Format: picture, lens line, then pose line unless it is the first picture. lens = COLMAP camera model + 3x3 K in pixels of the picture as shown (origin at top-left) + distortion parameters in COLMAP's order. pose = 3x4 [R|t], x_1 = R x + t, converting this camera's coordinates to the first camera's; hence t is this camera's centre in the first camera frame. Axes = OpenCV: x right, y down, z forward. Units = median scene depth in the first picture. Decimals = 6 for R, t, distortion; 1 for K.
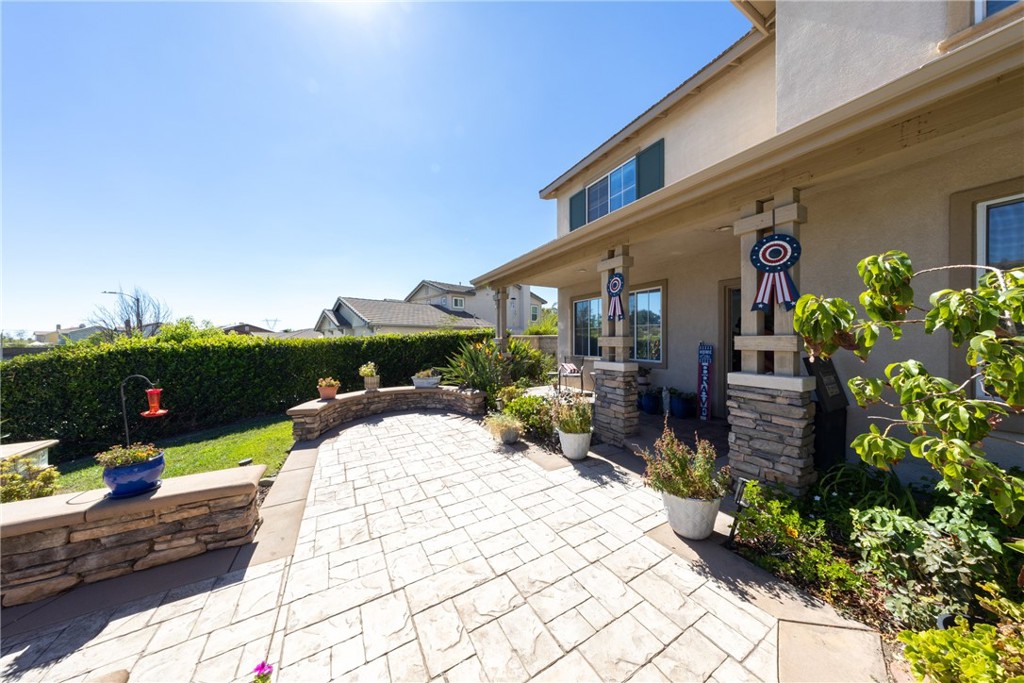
lens RADIAL K [[297.3, 0, 512.0], [0, 297.3, 341.5], [0, 0, 1]] dist [-0.000027, -0.000001]
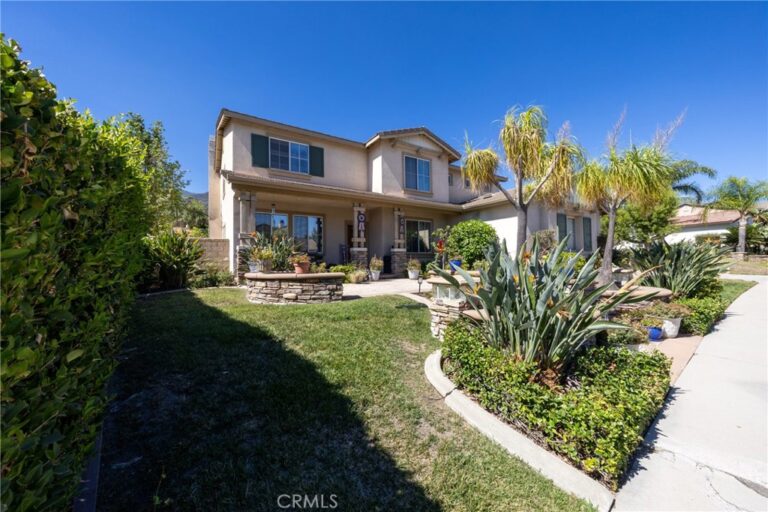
lens RADIAL K [[265.2, 0, 384.0], [0, 265.2, 256.0], [0, 0, 1]] dist [0.000206, 0.000002]
pose [[-0.060272, 0.011063, 0.998121, -1.603219], [0.019812, 0.999755, -0.009885, 0.136221], [-0.997985, 0.019179, -0.060477, 0.780914]]
